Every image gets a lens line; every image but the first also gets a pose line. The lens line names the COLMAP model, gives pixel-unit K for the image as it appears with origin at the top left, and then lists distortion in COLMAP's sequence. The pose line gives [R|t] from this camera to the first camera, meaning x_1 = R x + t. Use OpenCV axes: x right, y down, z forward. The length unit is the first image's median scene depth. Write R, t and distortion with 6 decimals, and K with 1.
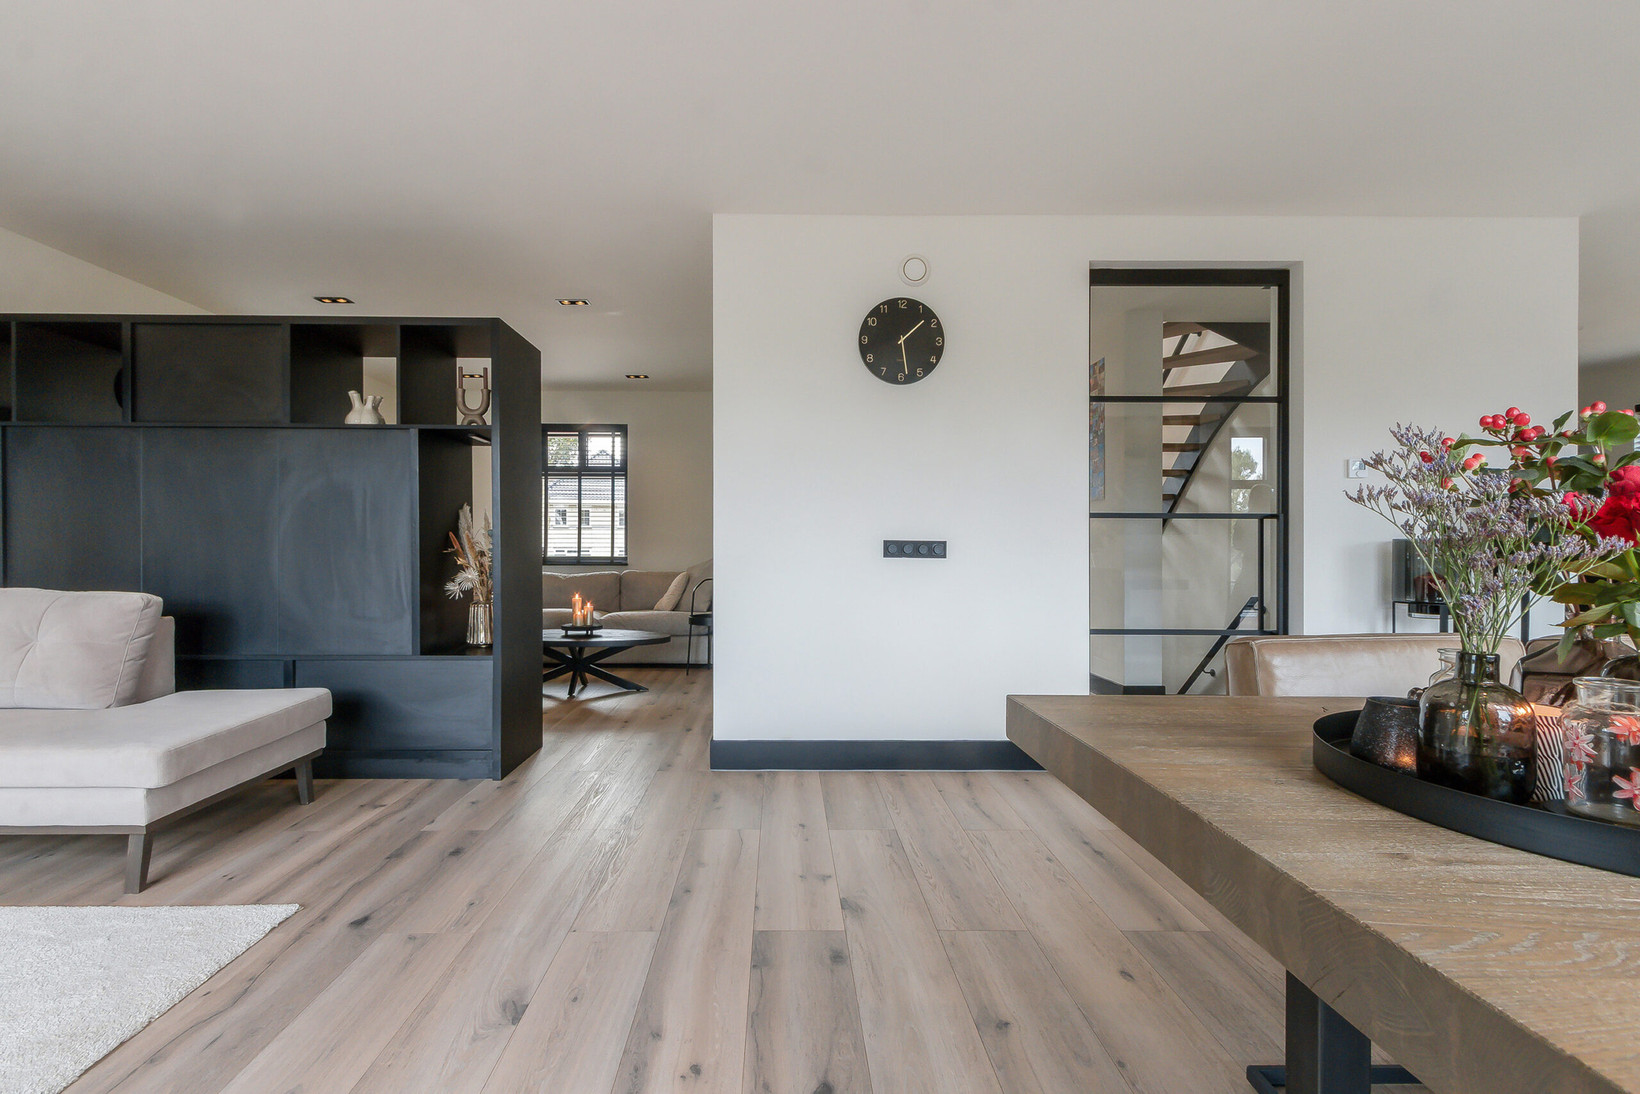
lens RADIAL K [[782.9, 0, 780.8], [0, 782.9, 530.7], [0, 0, 1]] dist [0.008614, -0.003136]
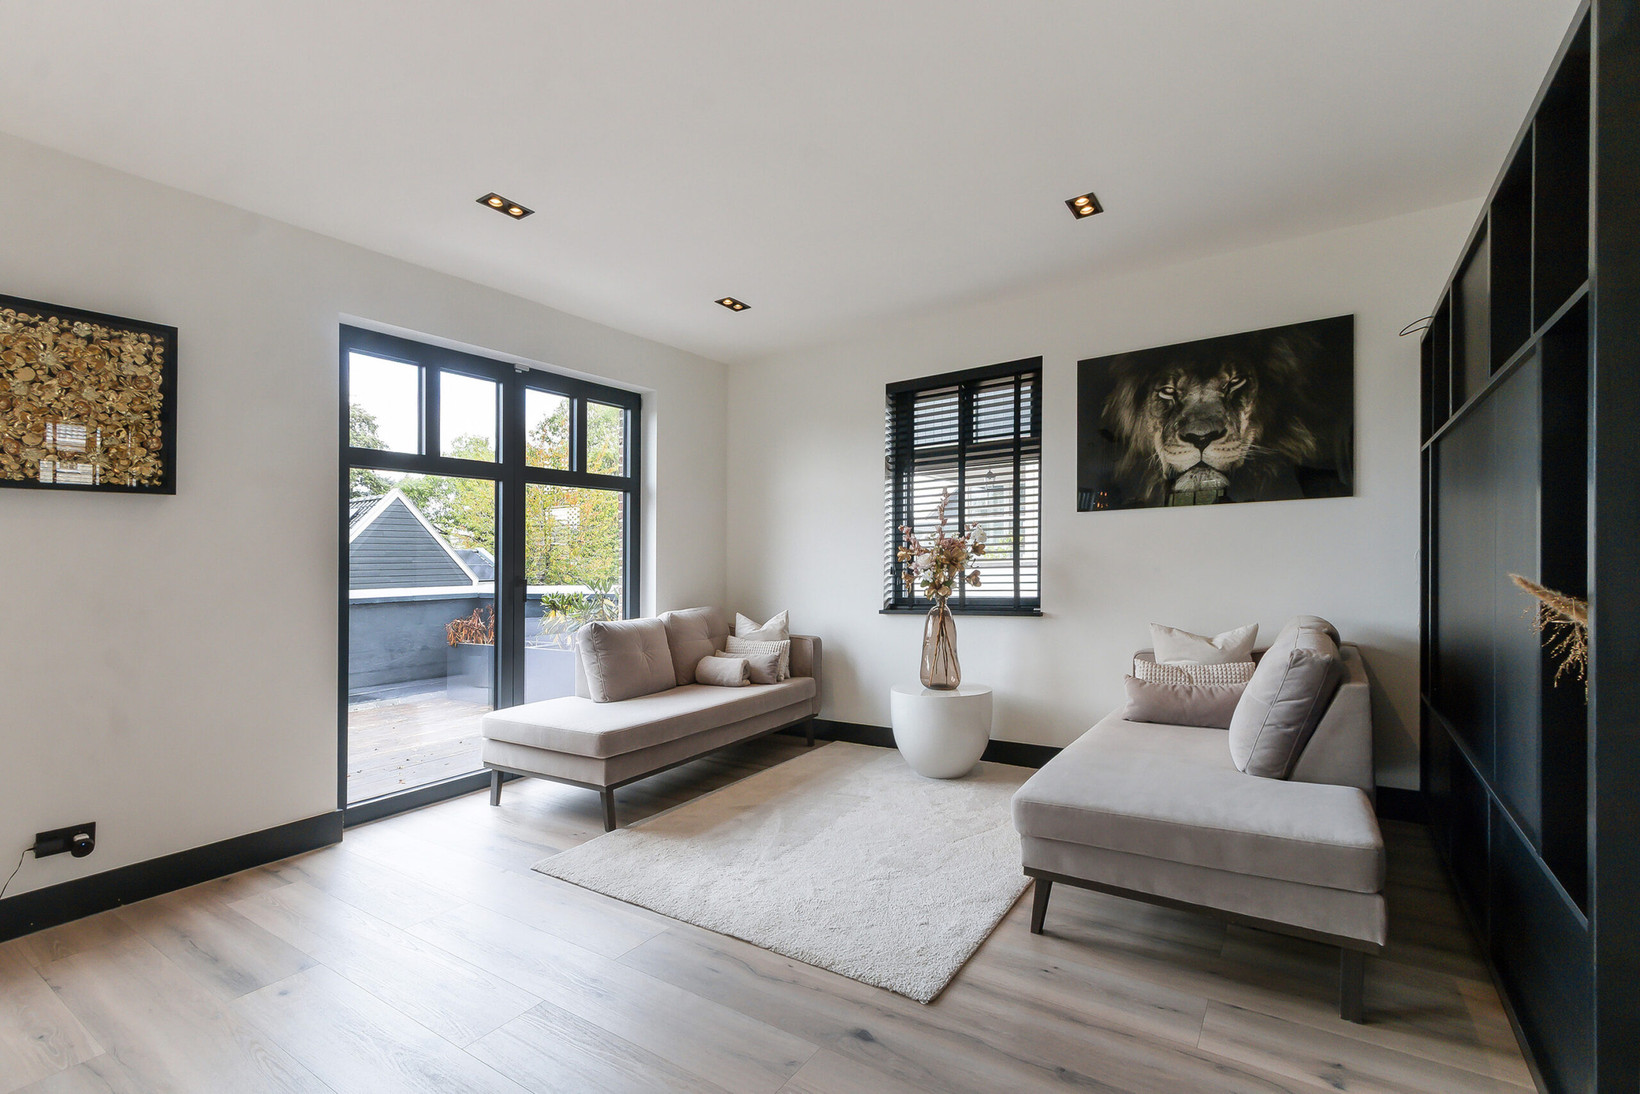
lens RADIAL K [[782.9, 0, 759.2], [0, 782.9, 580.6], [0, 0, 1]] dist [0.008614, -0.003136]
pose [[-0.590589, 0.024691, -0.806595, 0.158655], [0.023714, 0.999631, 0.013237, -0.012321], [0.806624, -0.011310, -0.590956, 1.045116]]
